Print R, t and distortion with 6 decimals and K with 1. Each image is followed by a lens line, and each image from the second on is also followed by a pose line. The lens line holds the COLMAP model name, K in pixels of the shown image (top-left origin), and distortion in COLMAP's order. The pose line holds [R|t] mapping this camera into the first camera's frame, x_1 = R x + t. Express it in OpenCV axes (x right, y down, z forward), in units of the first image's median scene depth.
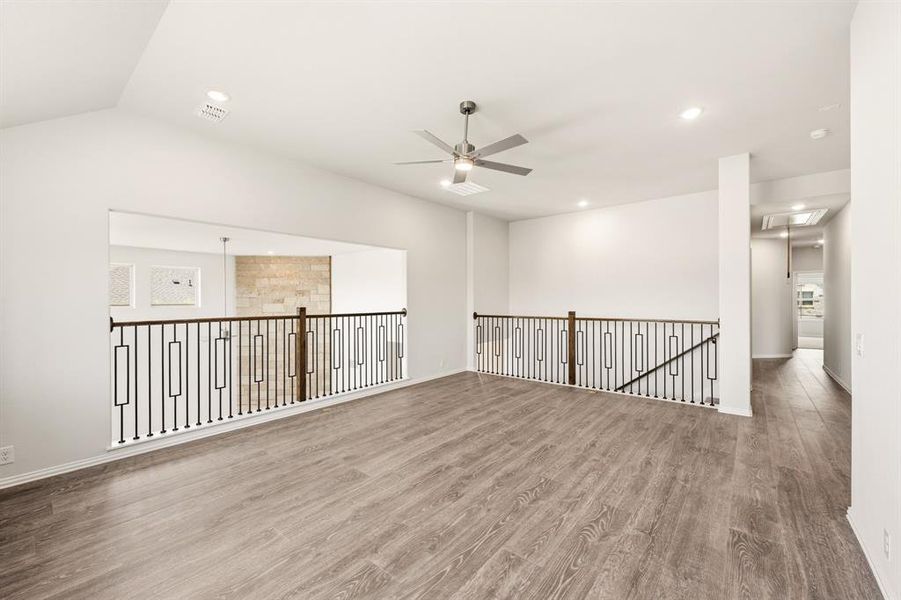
lens RADIAL K [[365.4, 0, 450.5], [0, 365.4, 300.0], [0, 0, 1]] dist [-0.000086, -0.000031]
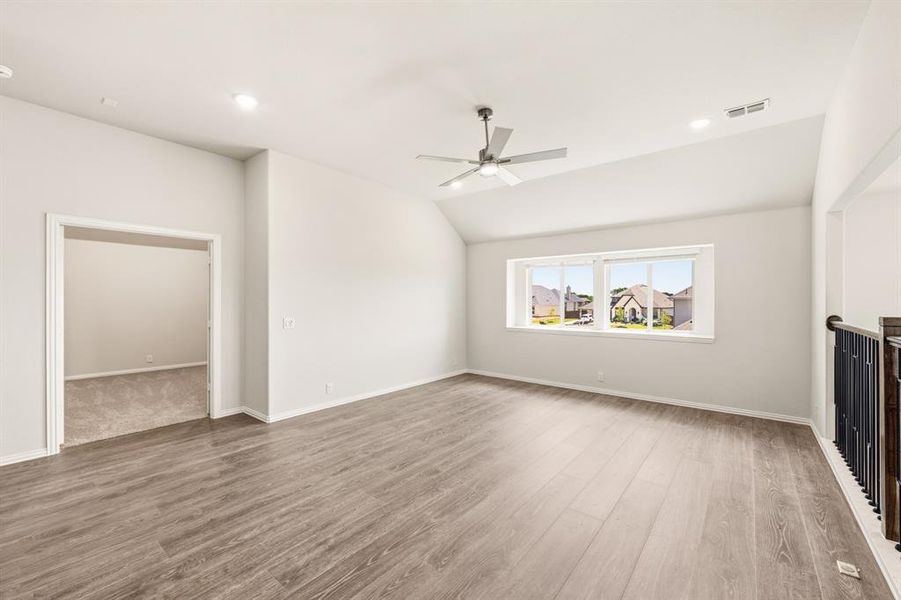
lens RADIAL K [[376.4, 0, 450.5], [0, 376.4, 300.0], [0, 0, 1]] dist [-0.001210, -0.000121]
pose [[-0.999915, 0.003447, -0.012563, 0.162149], [0.003434, 0.999994, 0.001049, -0.003307], [0.012566, 0.001006, -0.999921, 2.065837]]
